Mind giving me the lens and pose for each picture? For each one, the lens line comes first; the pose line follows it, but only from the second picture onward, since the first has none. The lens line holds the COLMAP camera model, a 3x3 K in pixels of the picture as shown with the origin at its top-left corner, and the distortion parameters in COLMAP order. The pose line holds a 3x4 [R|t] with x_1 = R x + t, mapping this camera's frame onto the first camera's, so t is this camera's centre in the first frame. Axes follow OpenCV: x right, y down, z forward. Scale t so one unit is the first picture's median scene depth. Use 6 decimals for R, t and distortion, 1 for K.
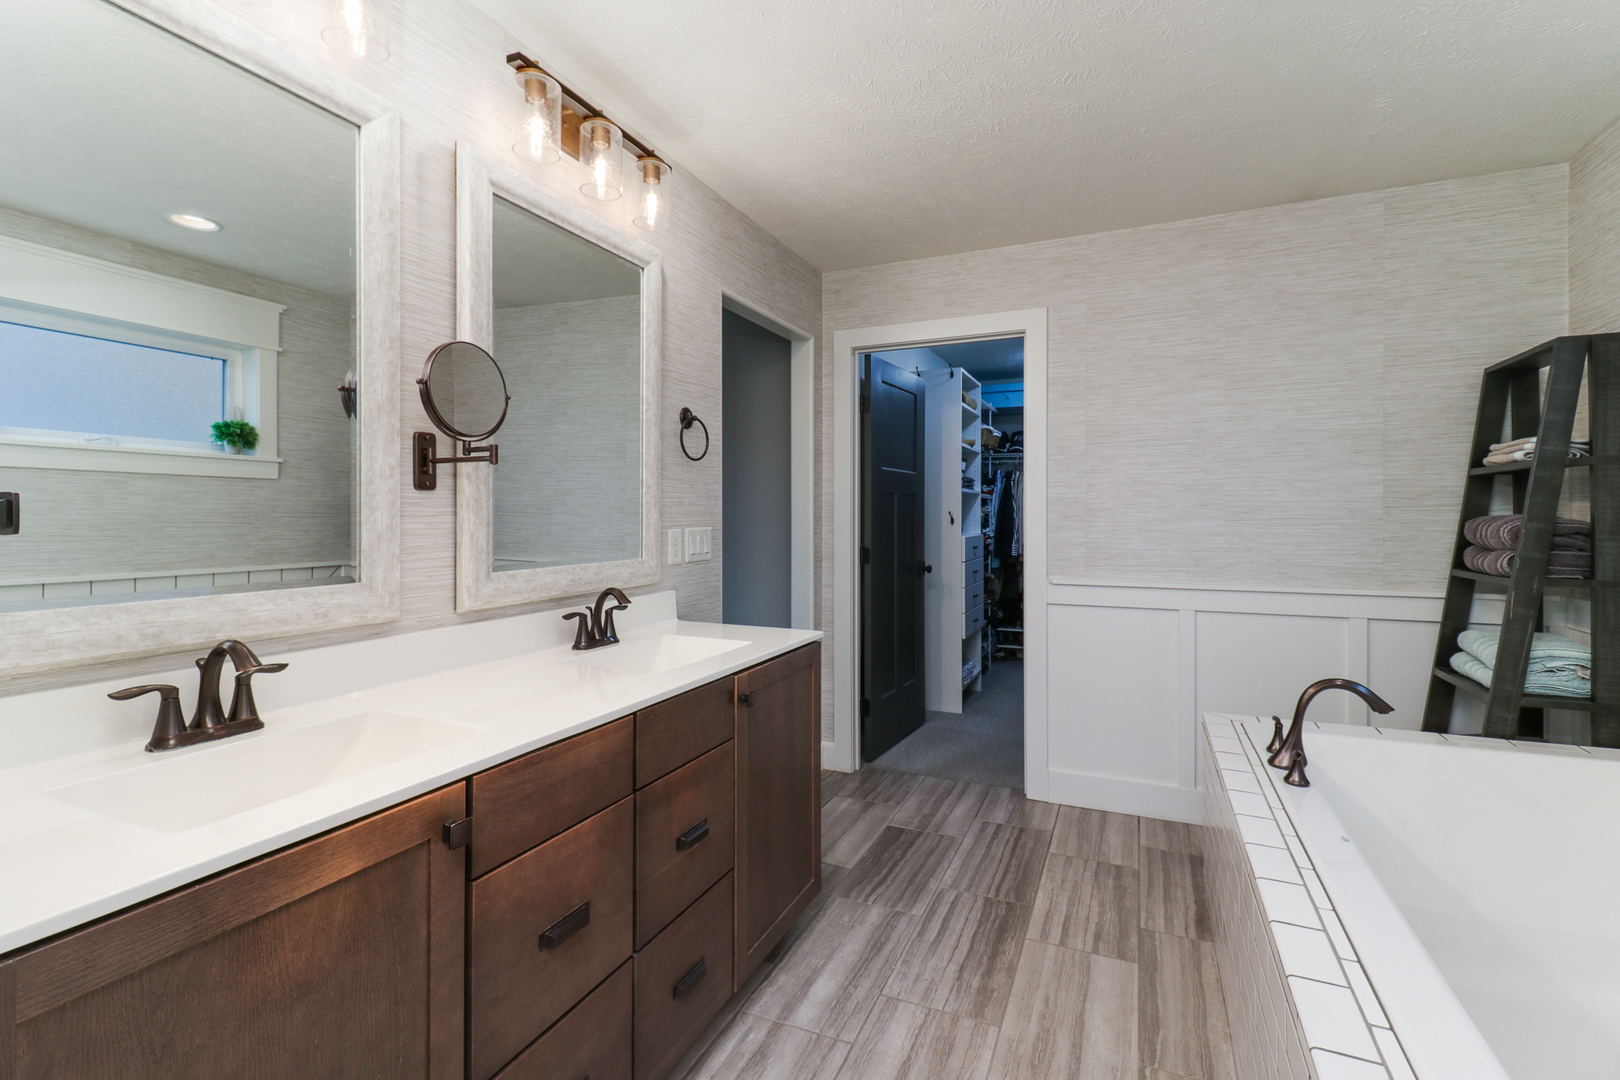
lens RADIAL K [[747.8, 0, 833.0], [0, 747.8, 514.9], [0, 0, 1]] dist [0.014562, -0.005396]
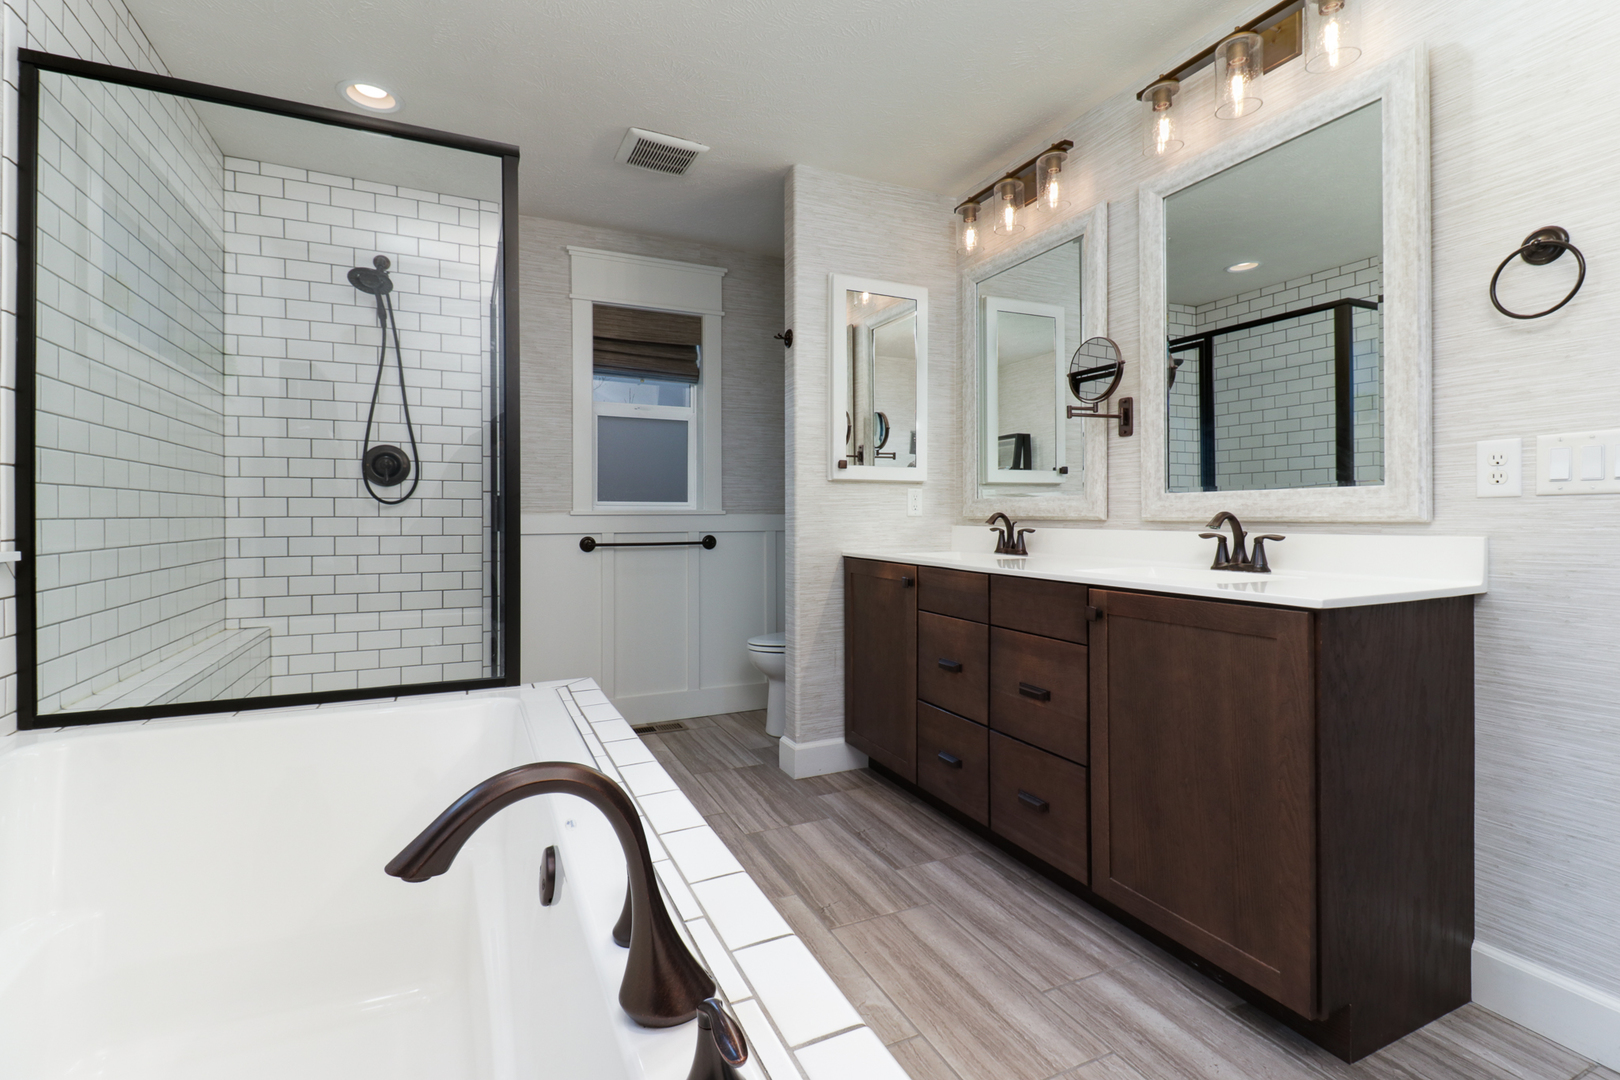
lens RADIAL K [[747.8, 0, 810.6], [0, 747.8, 524.1], [0, 0, 1]] dist [0.014562, -0.005396]
pose [[-0.677989, 0.008147, -0.735027, 0.888038], [0.001401, 0.999951, 0.009791, 0.114040], [0.735071, 0.005608, -0.677967, 1.400922]]
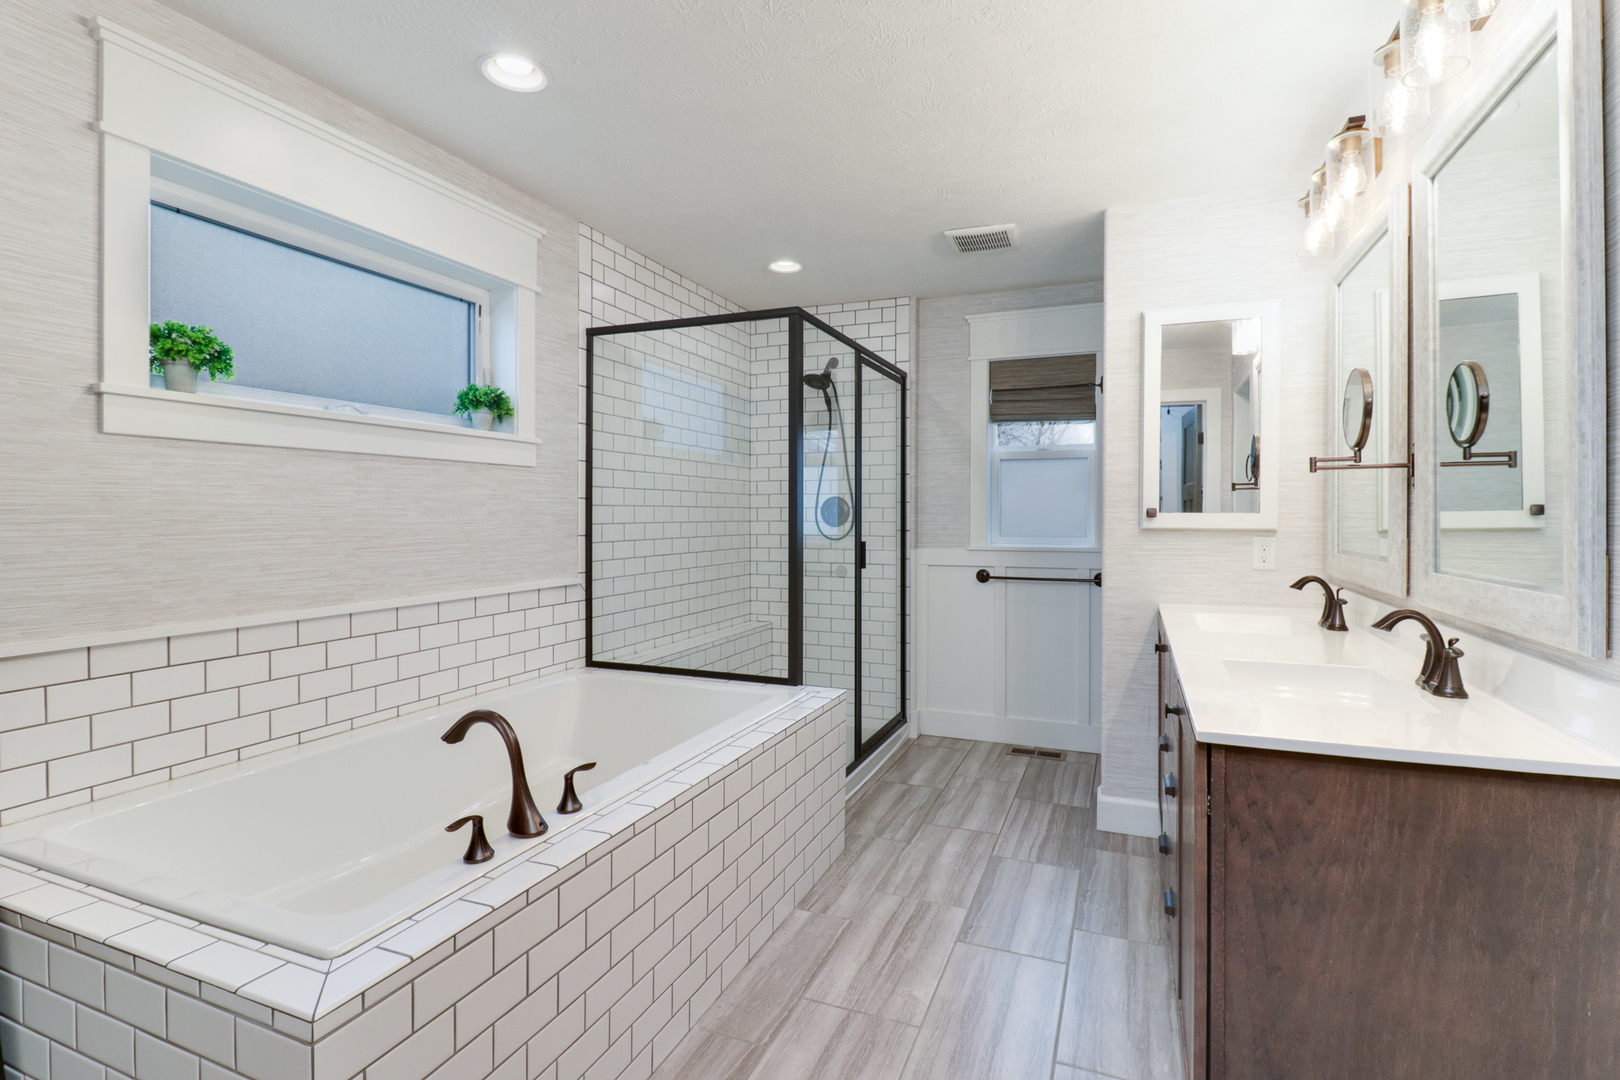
lens RADIAL K [[784.4, 0, 806.8], [0, 784.4, 526.9], [0, 0, 1]] dist [0.002619, -0.001038]
pose [[-0.999996, -0.001098, 0.002574, 0.338314], [-0.001063, 0.999905, 0.013763, 0.005806], [-0.002589, 0.013760, -0.999902, 1.973620]]
